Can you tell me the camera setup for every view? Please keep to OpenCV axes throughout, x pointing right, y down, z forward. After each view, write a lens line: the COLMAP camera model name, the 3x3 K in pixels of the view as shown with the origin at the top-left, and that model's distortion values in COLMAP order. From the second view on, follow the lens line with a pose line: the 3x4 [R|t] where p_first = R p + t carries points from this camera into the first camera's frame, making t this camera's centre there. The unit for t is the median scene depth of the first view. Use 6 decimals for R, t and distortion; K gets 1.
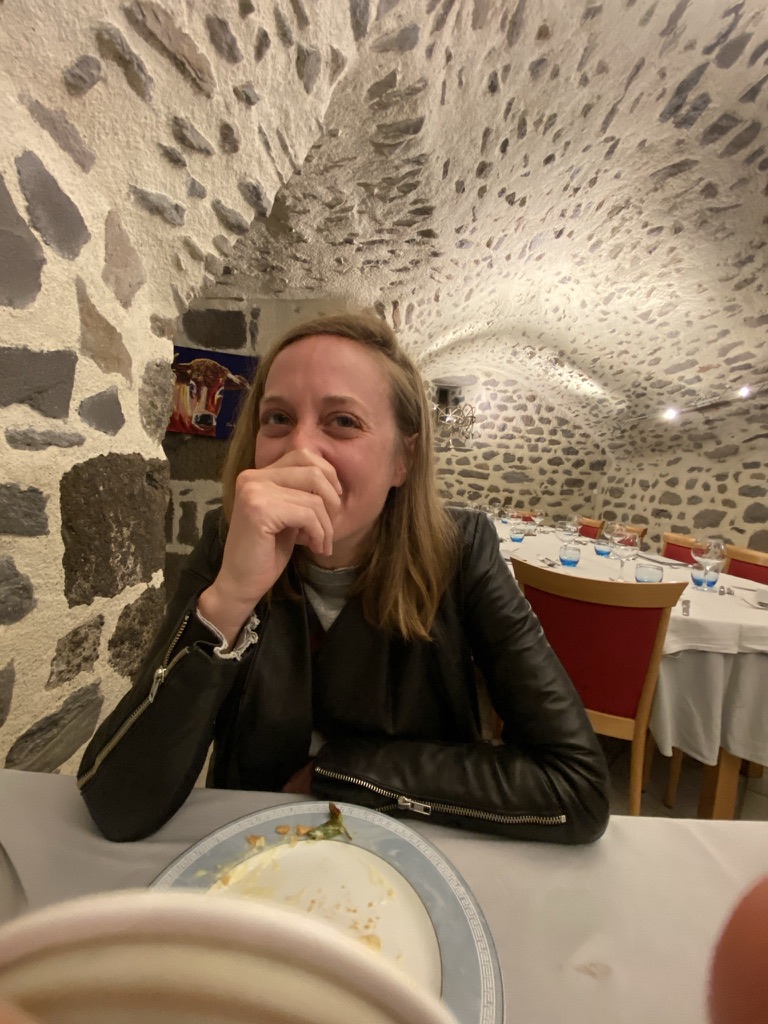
lens RADIAL K [[415.1, 0, 382.5], [0, 415.1, 508.0], [0, 0, 1]] dist [0.016553, -0.019444]
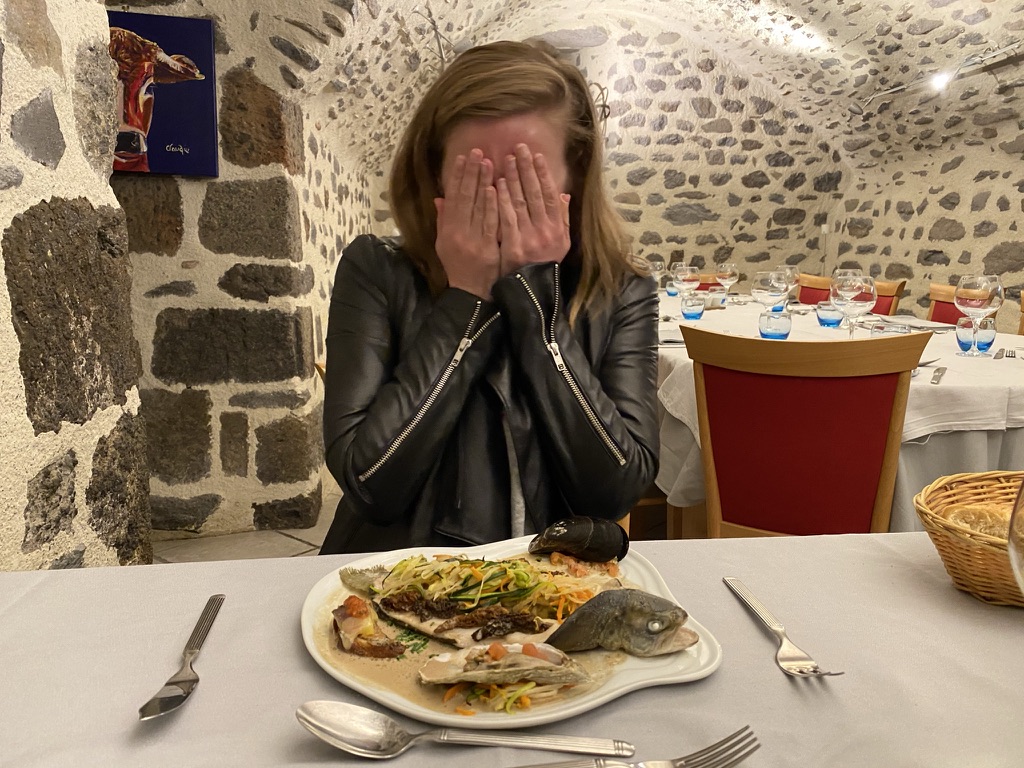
lens RADIAL K [[784.1, 0, 511.9], [0, 784.1, 379.7], [0, 0, 1]] dist [0.012467, -0.009762]
pose [[0.993088, -0.089762, 0.075619, -0.026139], [0.081190, 0.990647, 0.109669, 0.024720], [-0.084756, -0.102772, 0.991087, -0.100406]]
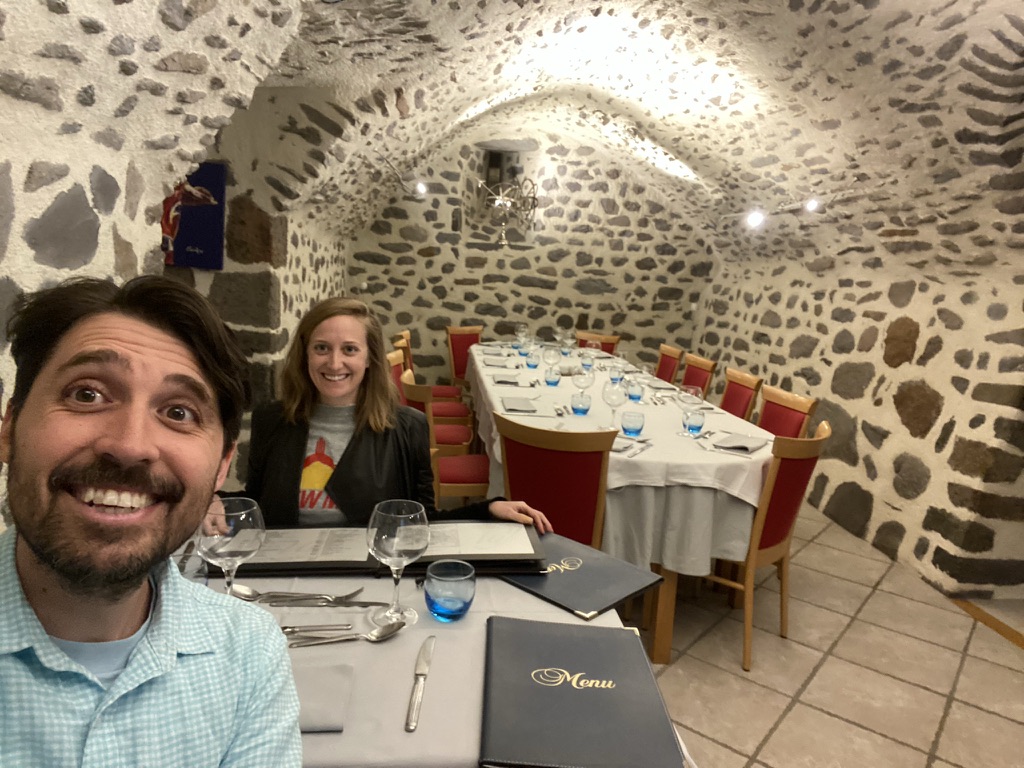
lens RADIAL K [[691.2, 0, 512.0], [0, 691.2, 384.0], [0, 0, 1]] dist [0.067545, -0.078050]
pose [[0.992490, -0.024245, 0.119898, 0.073968], [0.011470, 0.994288, 0.106115, -0.076484], [-0.121786, -0.103943, 0.987099, -0.415426]]
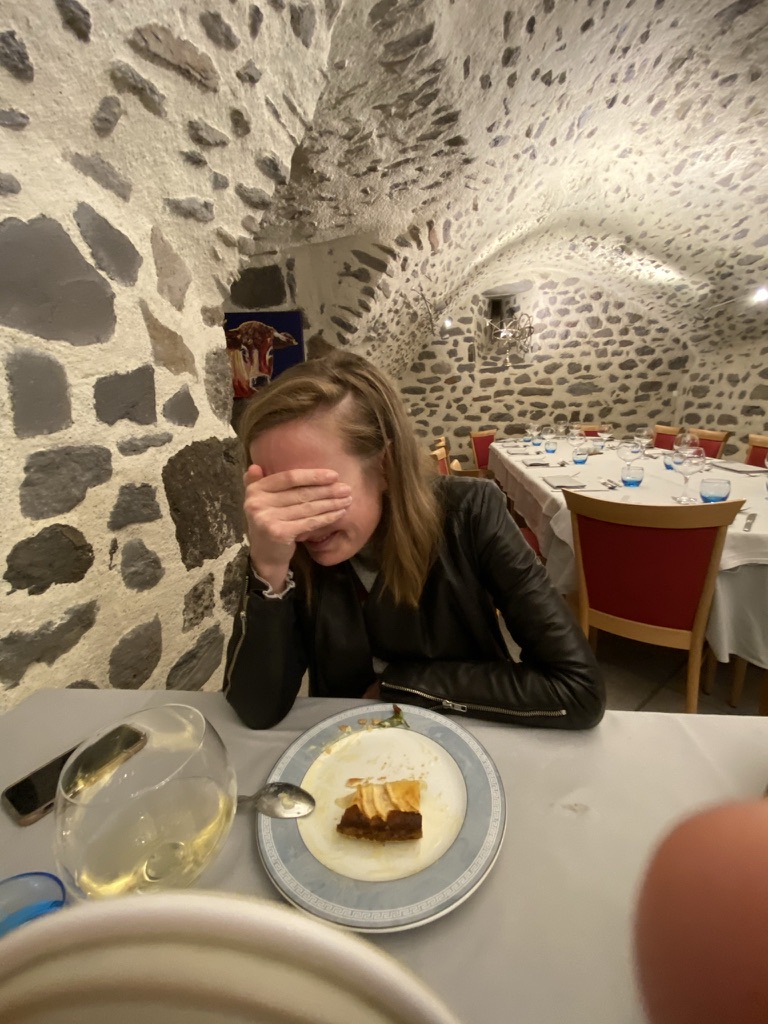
lens RADIAL K [[415.1, 0, 382.5], [0, 415.1, 508.0], [0, 0, 1]] dist [0.016553, -0.019444]
pose [[0.982416, -0.092823, -0.161996, 0.018247], [0.118412, 0.980599, 0.156221, -0.025004], [0.144353, -0.172656, 0.974347, -0.038798]]
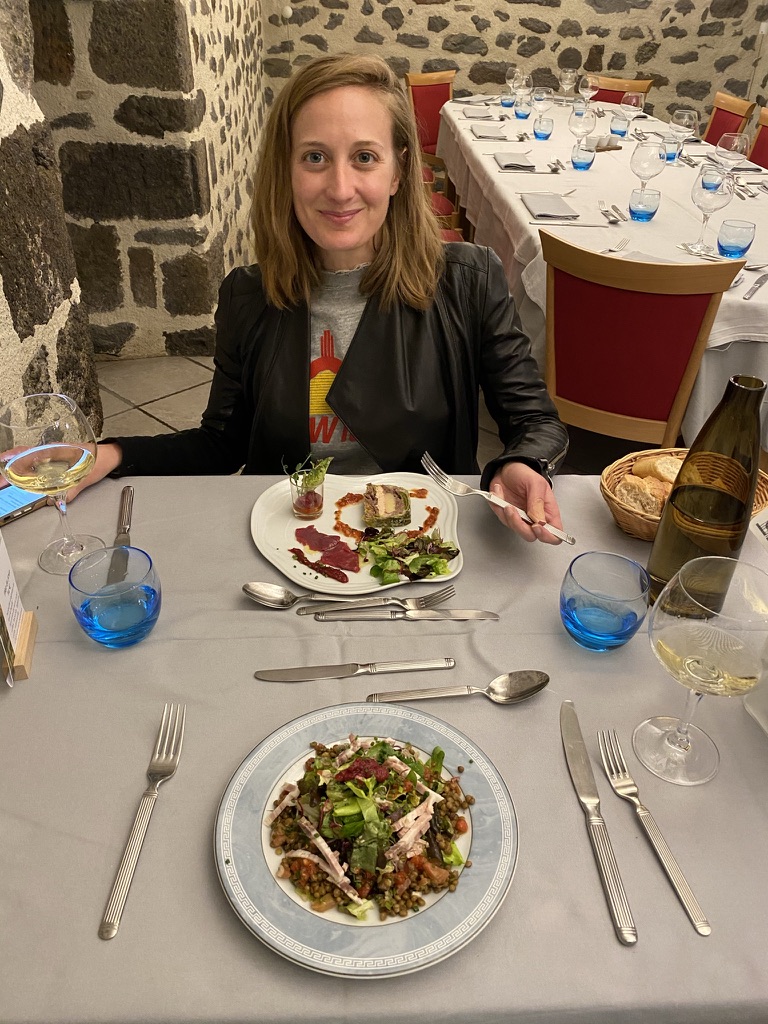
lens RADIAL K [[784.3, 0, 386.4], [0, 784.3, 503.8], [0, 0, 1]] dist [0.011916, -0.009980]
pose [[0.998002, -0.060845, 0.017025, -0.005797], [0.043922, 0.861818, 0.505312, -0.091233], [-0.045418, -0.503554, 0.862769, -0.218343]]
